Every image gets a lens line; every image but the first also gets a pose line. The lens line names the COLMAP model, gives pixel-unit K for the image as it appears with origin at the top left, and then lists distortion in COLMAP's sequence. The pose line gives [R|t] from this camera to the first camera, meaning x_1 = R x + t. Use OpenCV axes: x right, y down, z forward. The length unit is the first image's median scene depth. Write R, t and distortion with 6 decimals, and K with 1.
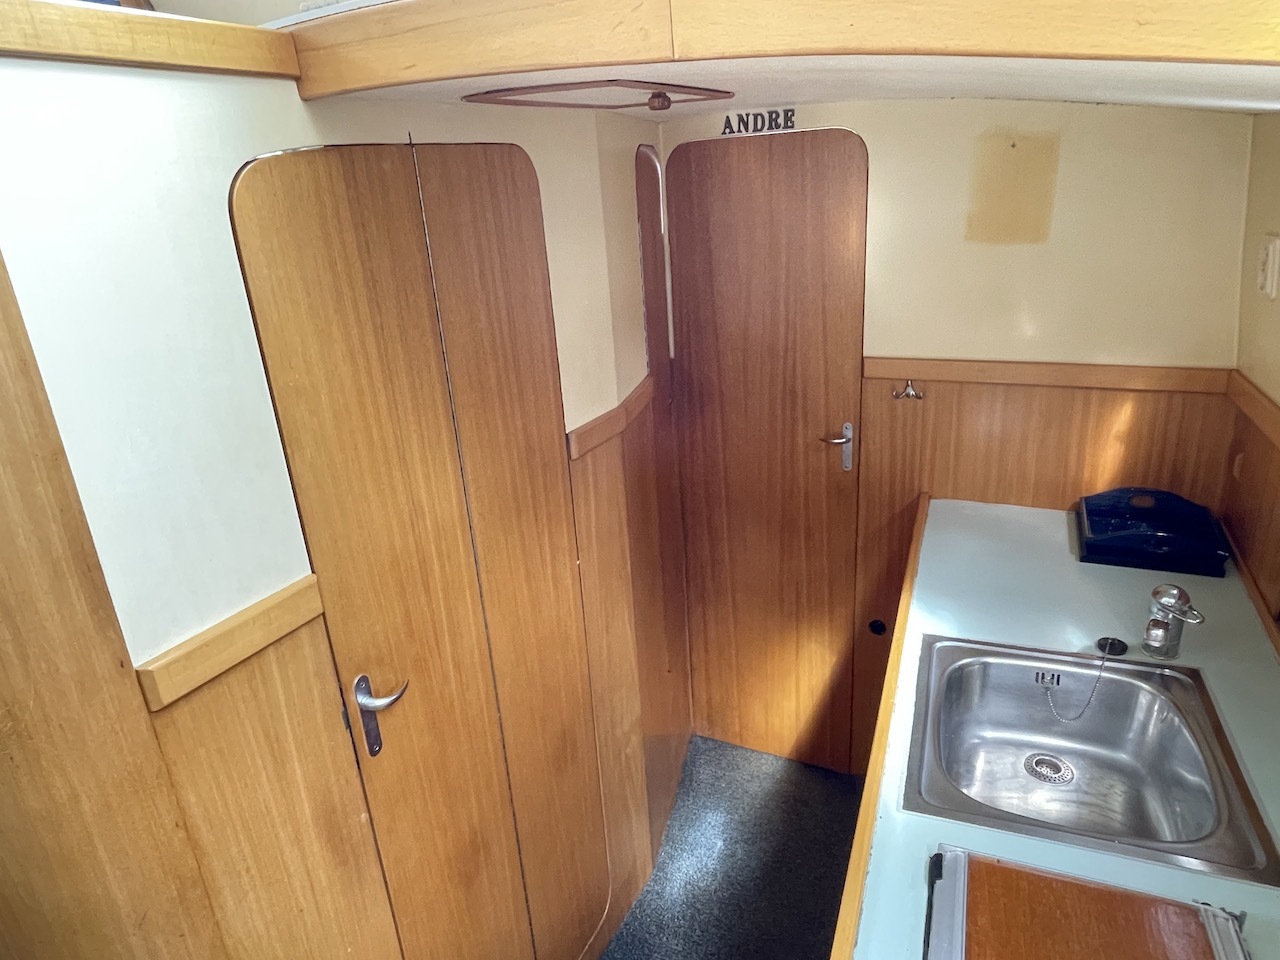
lens RADIAL K [[799.2, 0, 640.0], [0, 799.2, 480.0], [0, 0, 1]] dist [-0.004963, -0.003093]
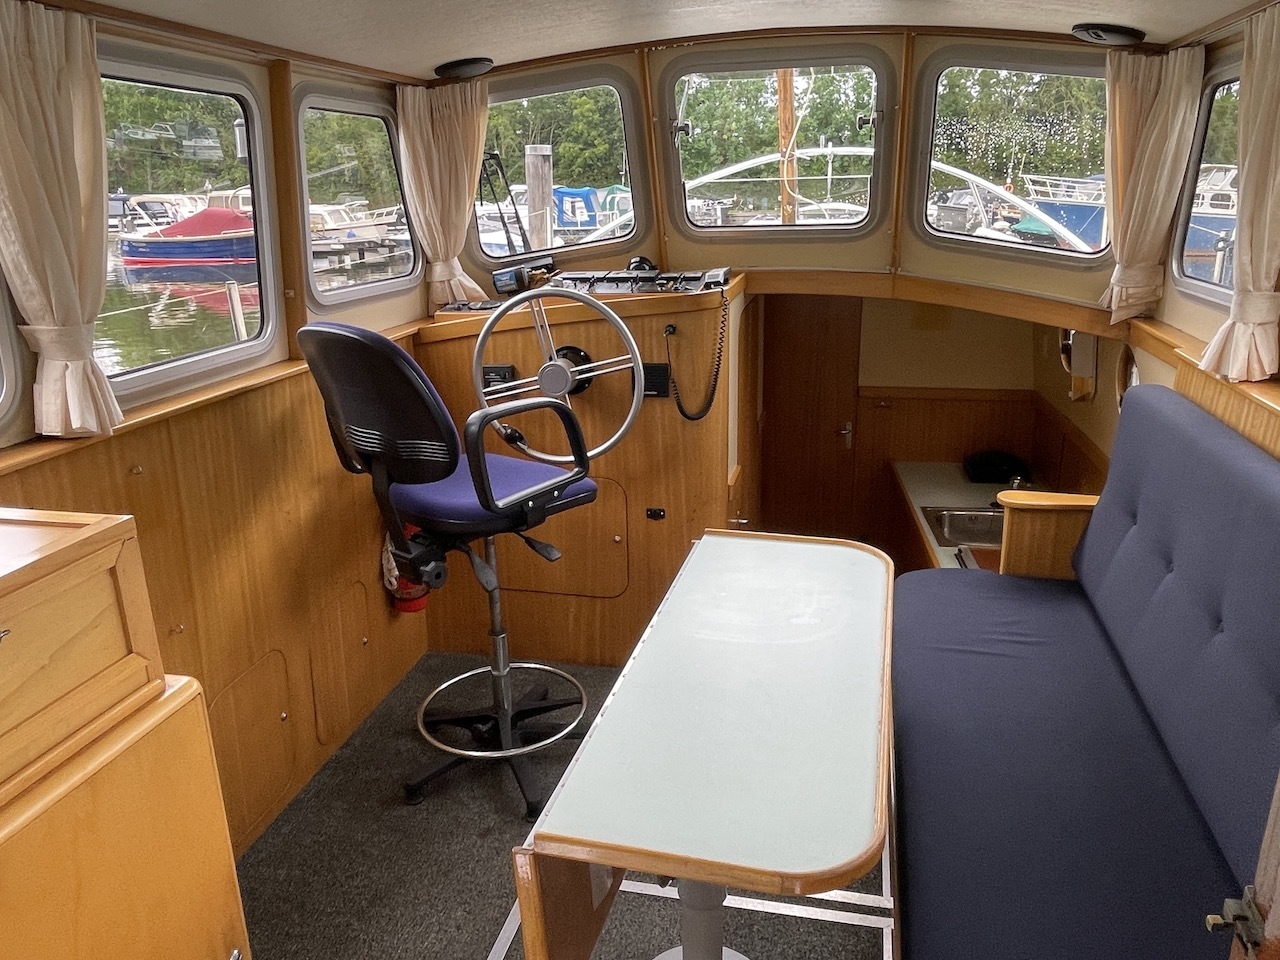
lens RADIAL K [[933.2, 0, 640.0], [0, 933.2, 480.0], [0, 0, 1]] dist [-0.008446, -0.010118]
pose [[0.970524, -0.032201, 0.238843, -0.778063], [0.047236, 0.997228, -0.057493, 0.173828], [-0.236329, 0.067080, 0.969355, -1.032890]]
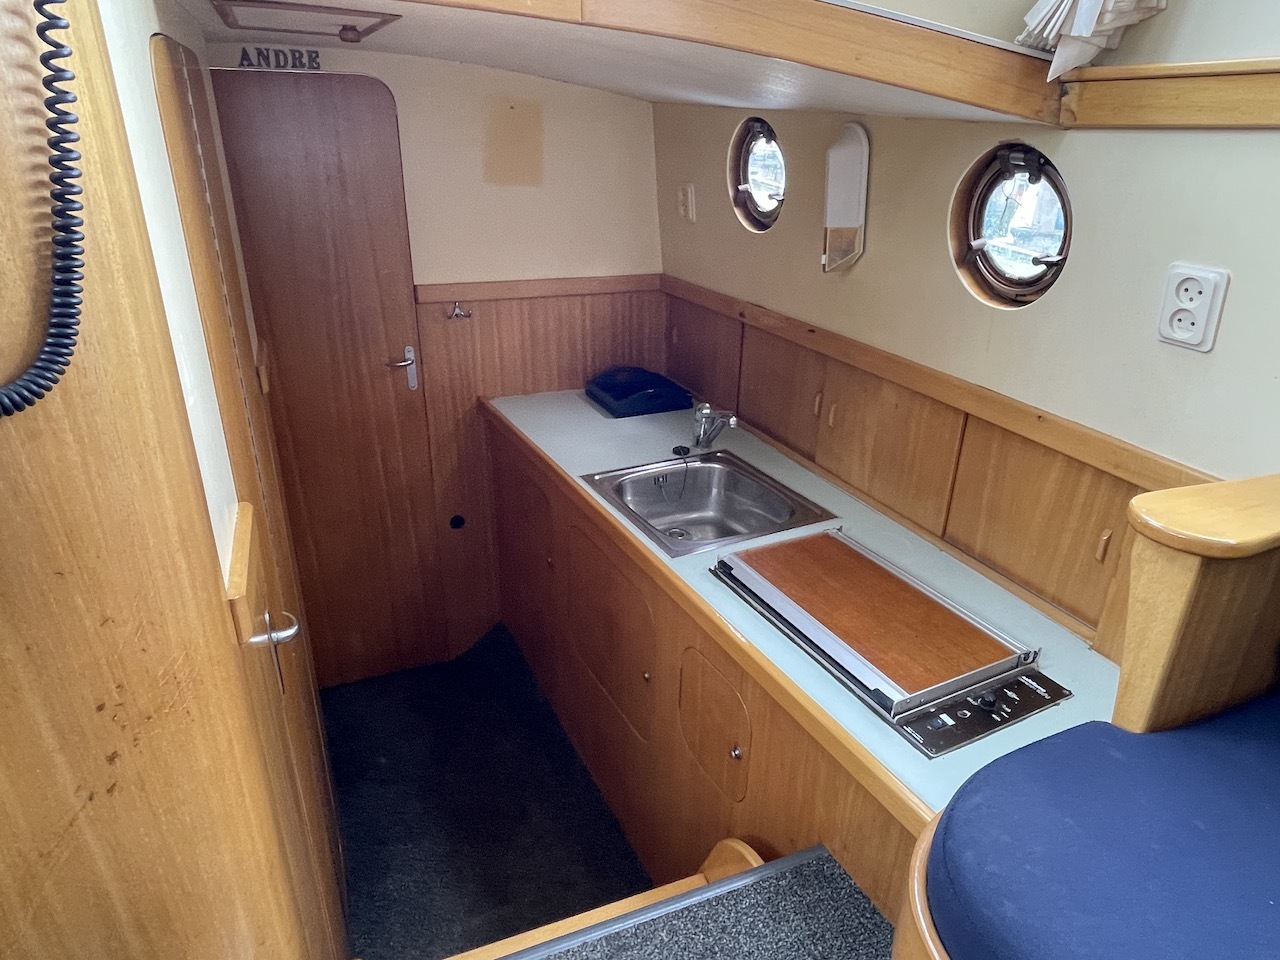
lens RADIAL K [[799.2, 0, 640.0], [0, 799.2, 480.0], [0, 0, 1]] dist [-0.004963, -0.003093]
pose [[0.655232, -0.232674, 0.718703, -0.404450], [0.203325, 0.970595, 0.128854, 0.034273], [-0.727551, 0.061701, 0.683274, 0.007524]]
